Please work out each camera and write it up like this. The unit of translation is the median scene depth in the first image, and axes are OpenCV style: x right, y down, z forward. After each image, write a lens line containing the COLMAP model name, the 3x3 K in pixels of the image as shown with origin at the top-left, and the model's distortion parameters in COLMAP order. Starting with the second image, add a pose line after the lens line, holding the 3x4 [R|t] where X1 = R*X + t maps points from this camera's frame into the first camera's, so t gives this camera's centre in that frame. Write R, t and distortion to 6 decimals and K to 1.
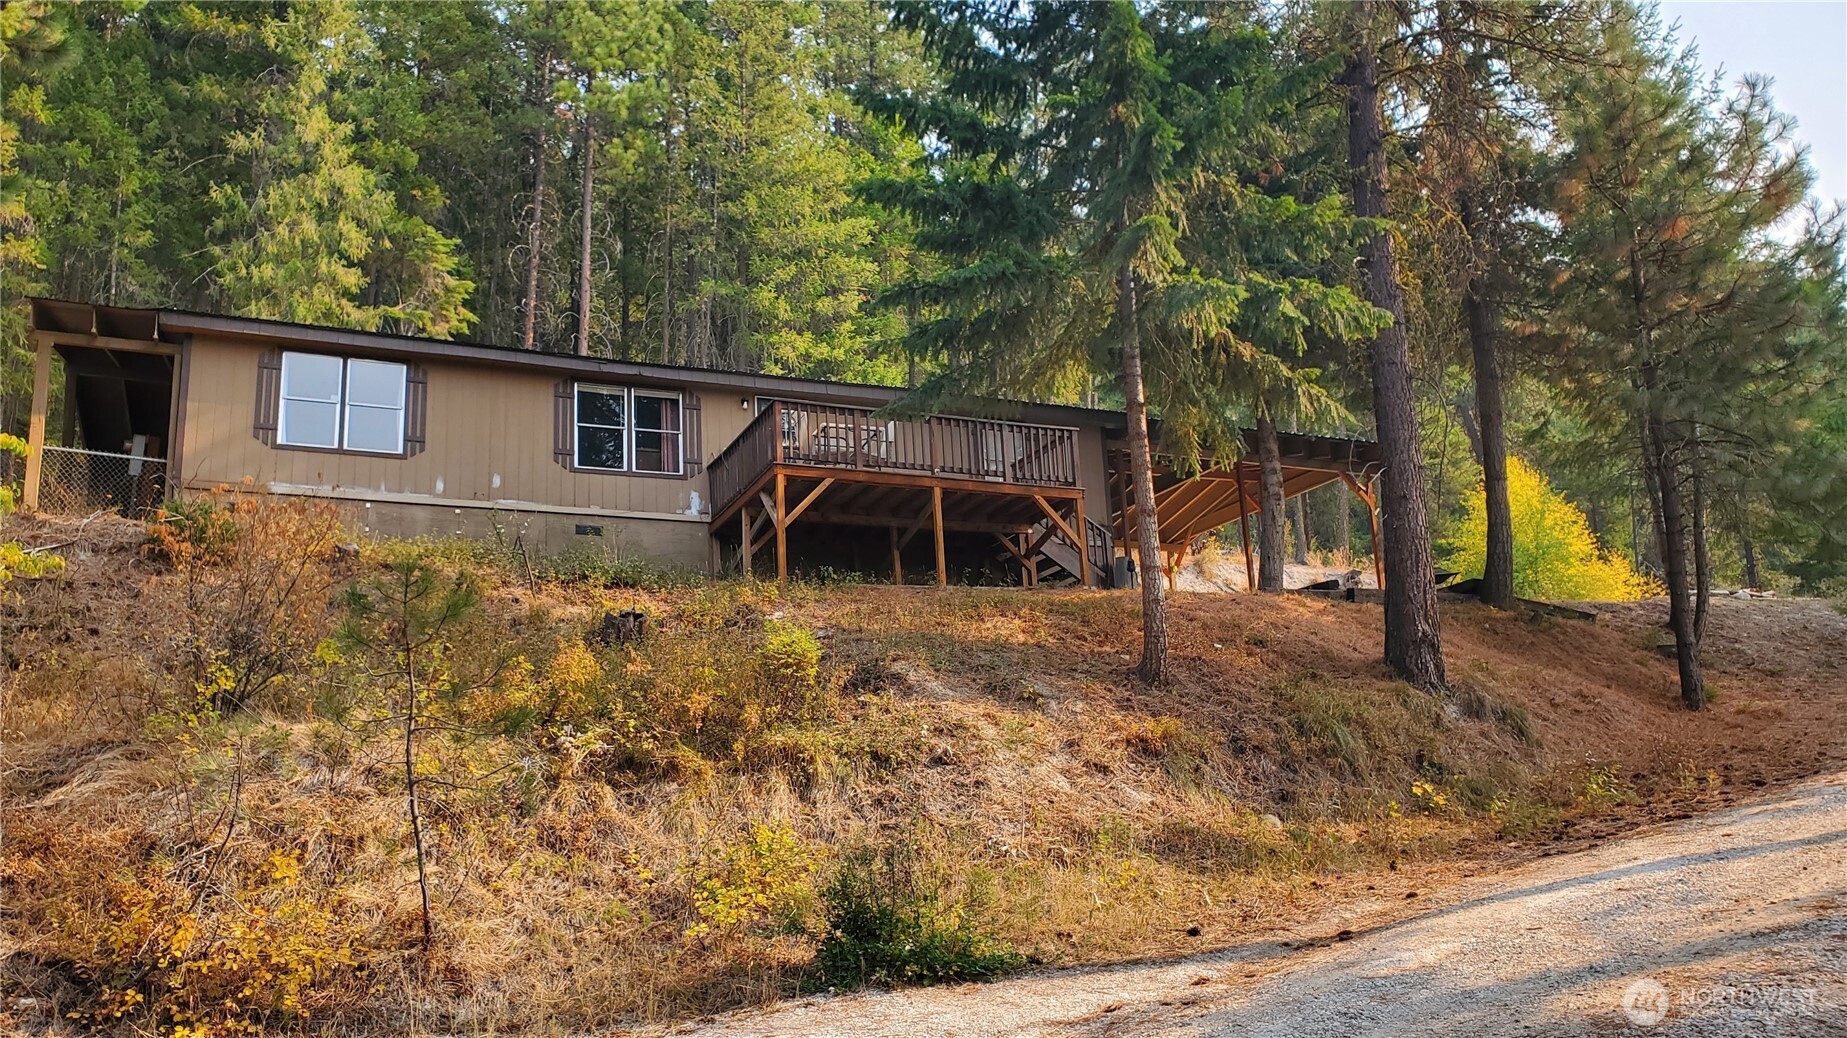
lens RADIAL K [[1415.9, 0, 902.8], [0, 1415.9, 549.3], [0, 0, 1]] dist [0.064562, -0.126655]
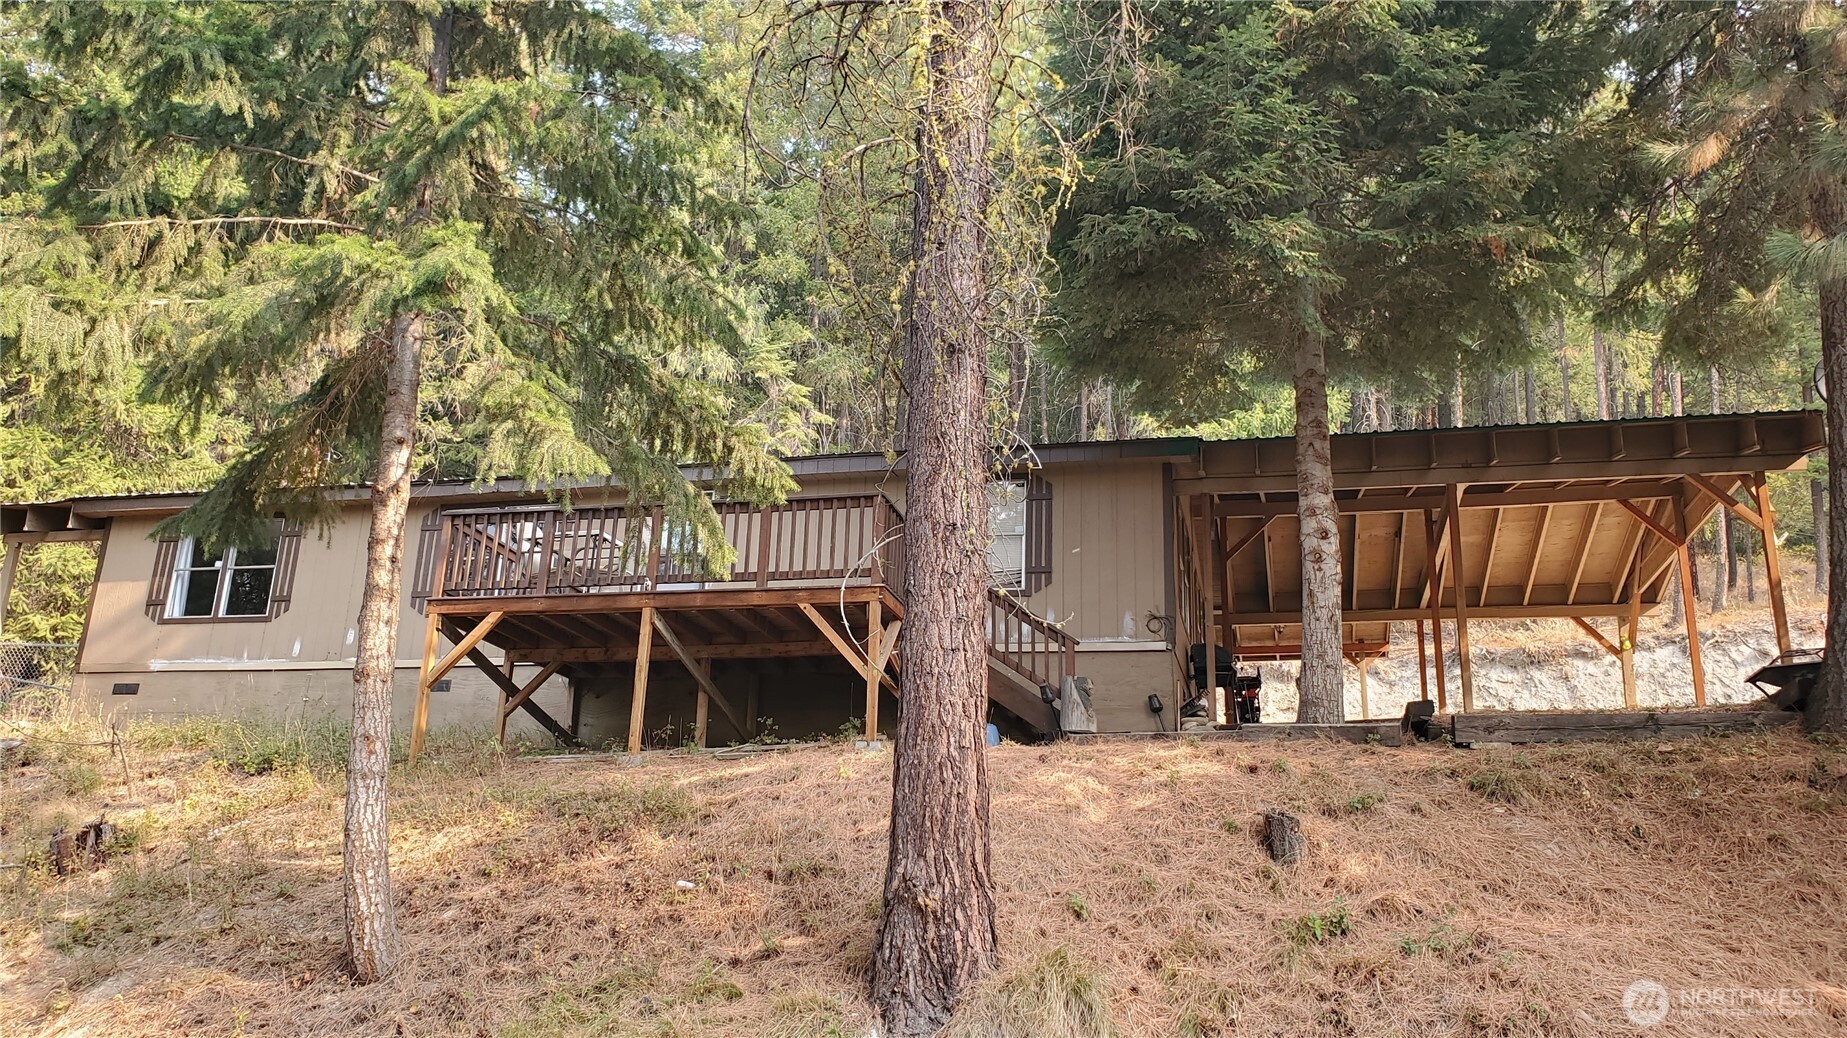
lens RADIAL K [[1426.1, 0, 921.1], [0, 1426.1, 537.7], [0, 0, 1]] dist [0.022760, -0.002986]
pose [[0.791097, -0.106147, -0.602411, 0.560438], [0.076681, 0.994269, -0.074496, -0.016103], [0.606866, 0.012740, 0.794702, 0.523868]]
